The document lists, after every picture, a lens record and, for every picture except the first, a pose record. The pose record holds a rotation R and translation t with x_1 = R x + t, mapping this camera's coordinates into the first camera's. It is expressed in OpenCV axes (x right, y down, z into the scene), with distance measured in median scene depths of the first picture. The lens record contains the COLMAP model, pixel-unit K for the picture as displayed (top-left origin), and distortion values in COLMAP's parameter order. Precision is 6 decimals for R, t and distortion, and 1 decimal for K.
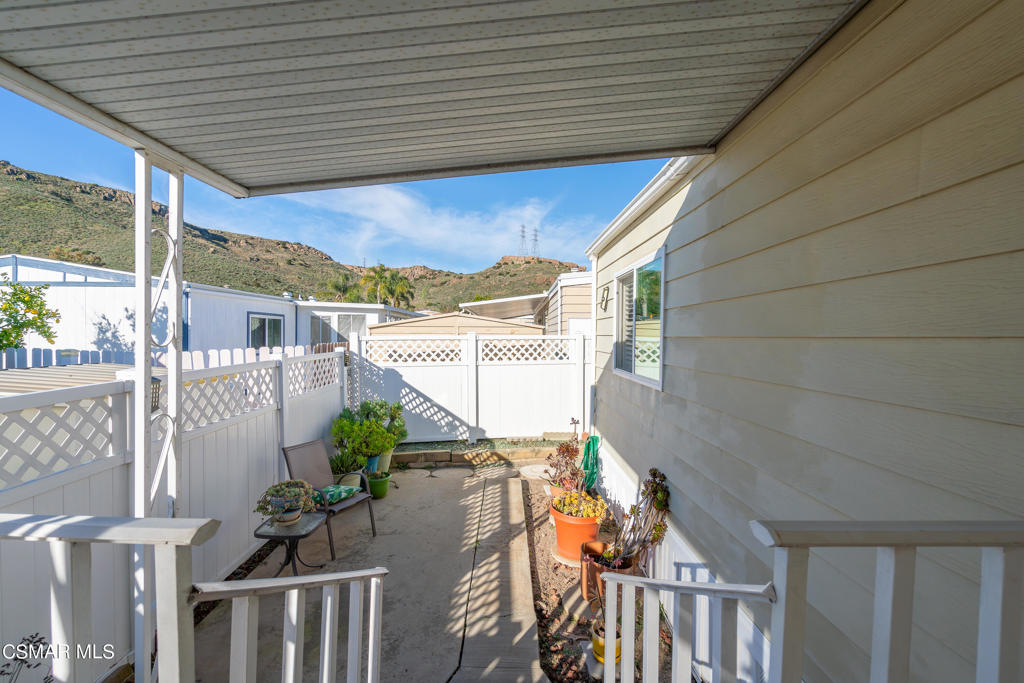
lens RADIAL K [[475.6, 0, 516.9], [0, 475.6, 343.8], [0, 0, 1]] dist [0.000130, 0.002030]
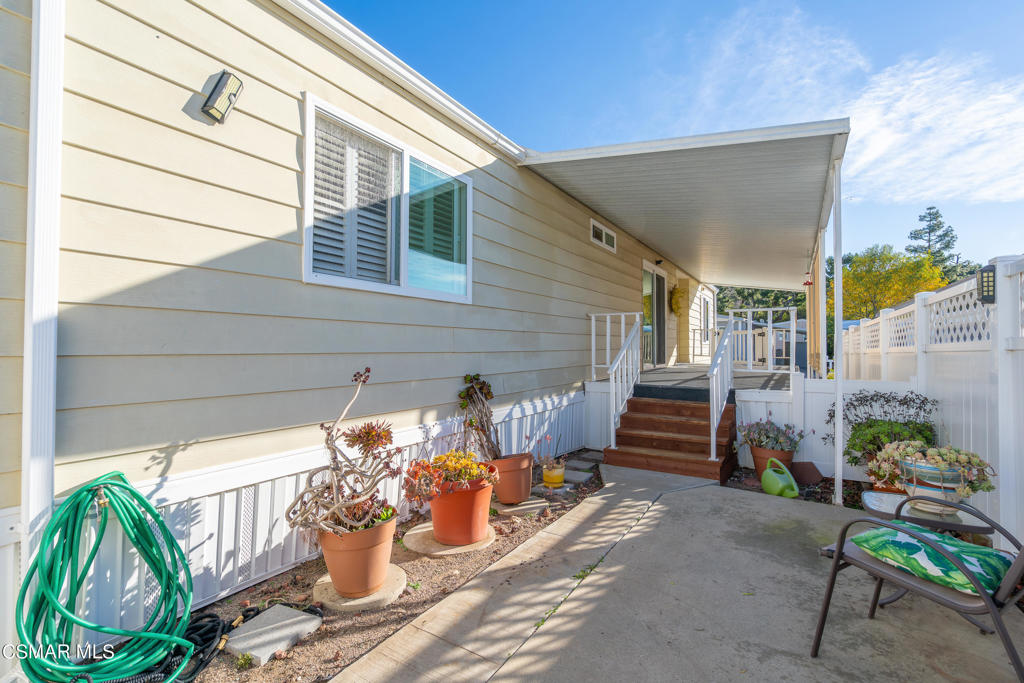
lens RADIAL K [[475.6, 0, 506.3], [0, 475.6, 342.1], [0, 0, 1]] dist [0.000130, 0.002030]
pose [[-0.843436, -0.008460, 0.537163, -0.350064], [-0.001323, 0.999906, 0.013671, 0.156890], [-0.537228, 0.010820, -0.843368, 1.758598]]
